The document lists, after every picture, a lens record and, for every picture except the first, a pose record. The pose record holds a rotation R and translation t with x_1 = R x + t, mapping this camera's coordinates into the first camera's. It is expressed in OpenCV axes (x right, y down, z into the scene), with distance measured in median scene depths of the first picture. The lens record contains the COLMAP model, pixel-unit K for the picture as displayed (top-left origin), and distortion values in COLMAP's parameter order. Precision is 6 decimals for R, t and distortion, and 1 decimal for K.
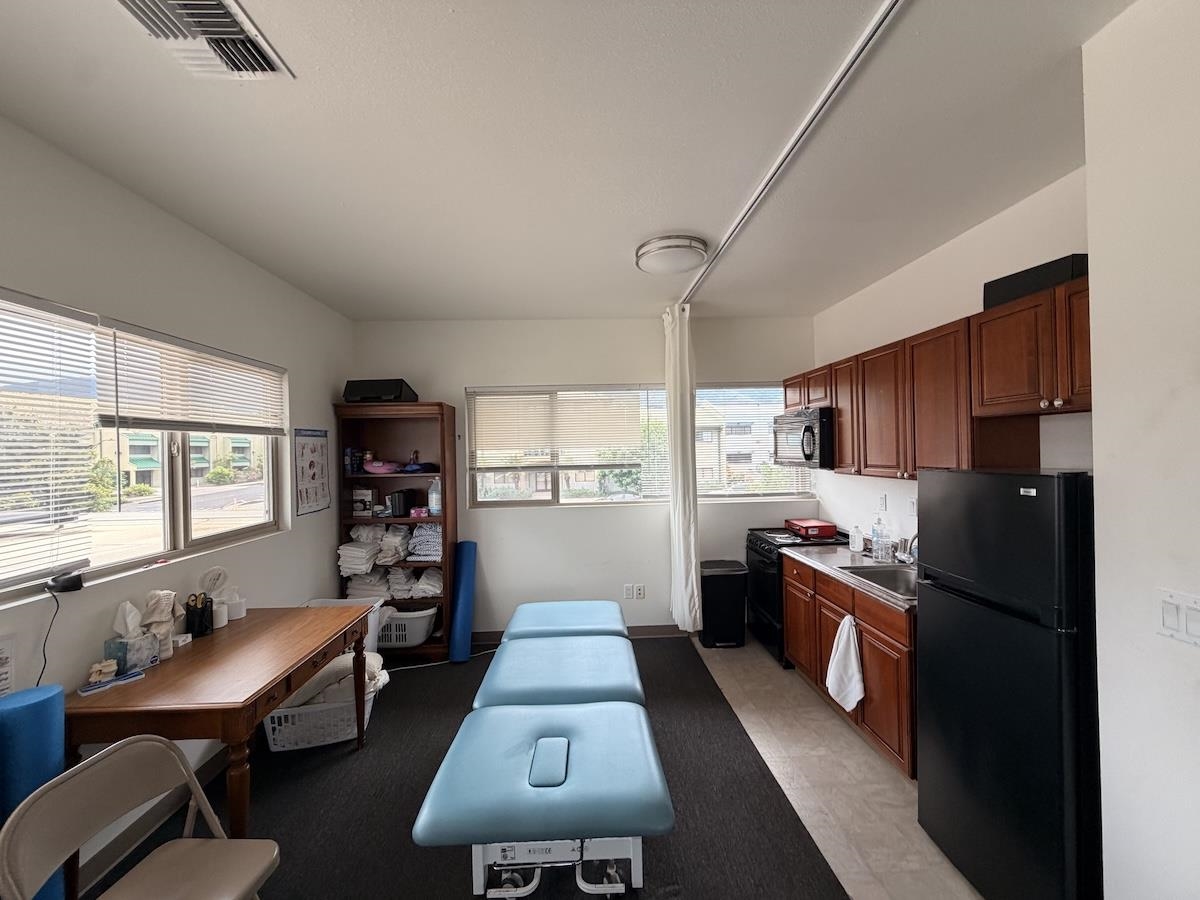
lens RADIAL K [[478.2, 0, 594.9], [0, 478.2, 450.6], [0, 0, 1]] dist [0.001217, -0.000514]
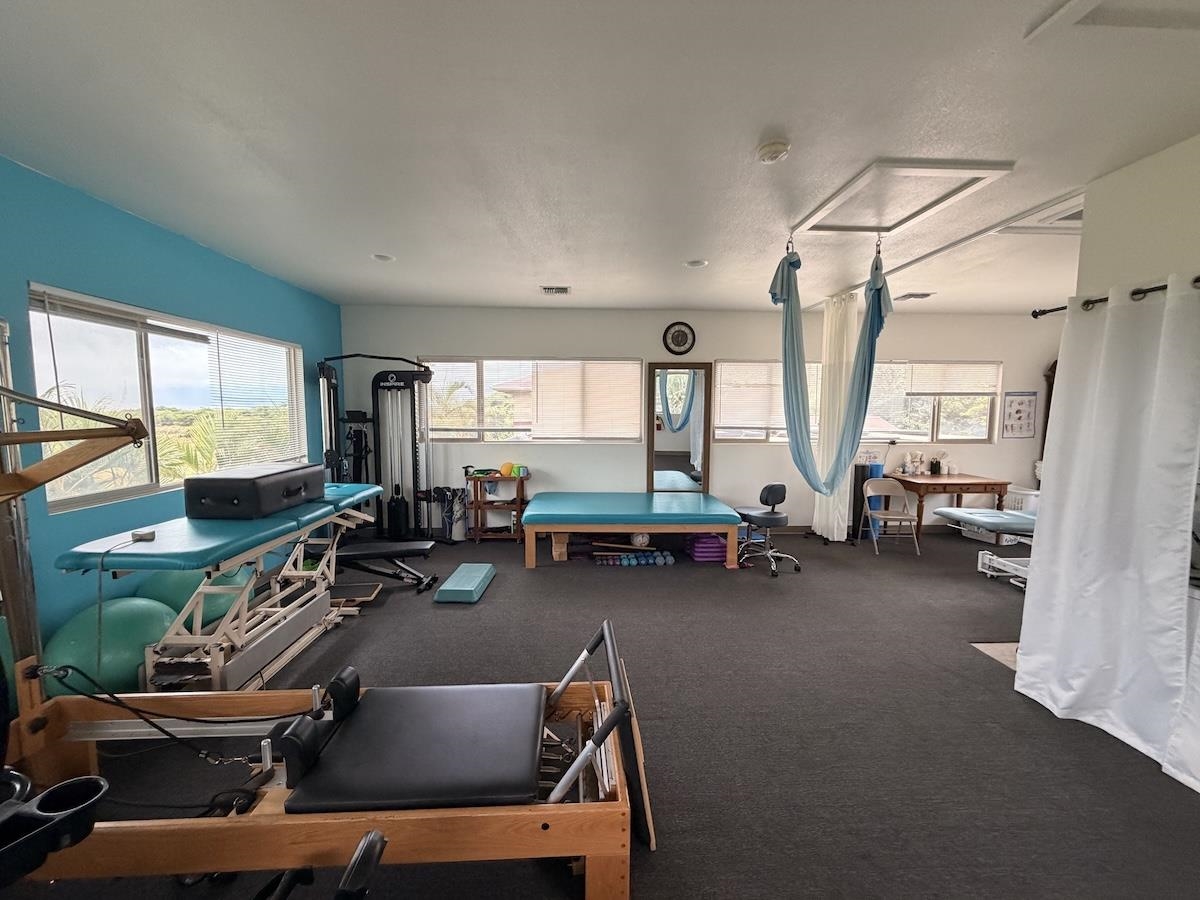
lens RADIAL K [[478.2, 0, 596.0], [0, 478.2, 451.9], [0, 0, 1]] dist [0.001217, -0.000514]
pose [[0.006846, 0.109460, -0.993968, 1.228564], [0.000117, 0.993991, 0.109463, -0.017769], [0.999977, -0.000866, 0.006792, -0.617228]]
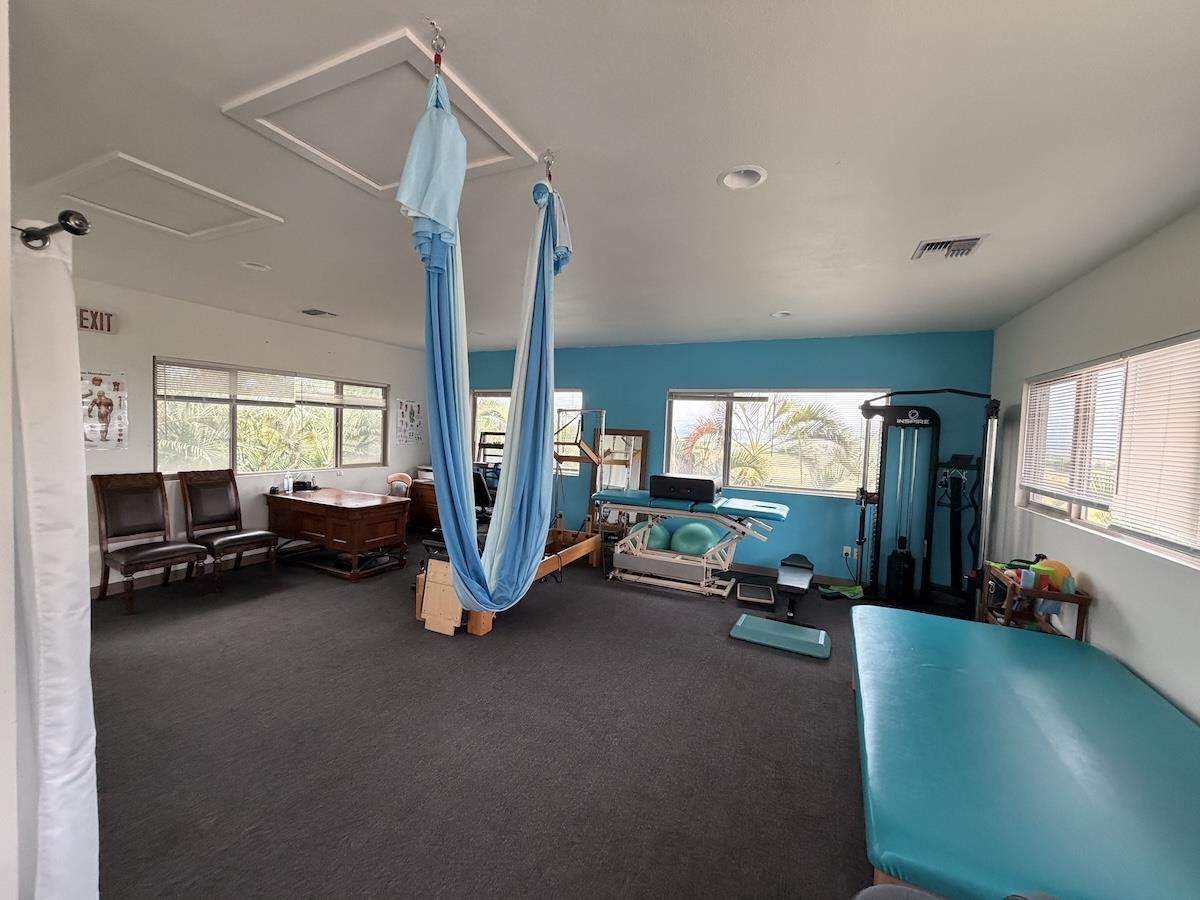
lens RADIAL K [[478.2, 0, 595.4], [0, 478.2, 452.7], [0, 0, 1]] dist [0.001217, -0.000514]
pose [[-0.888893, -0.035186, 0.456761, -0.121160], [-0.021686, 0.999160, 0.034766, -0.009964], [-0.457600, 0.020998, -0.888910, 0.285497]]
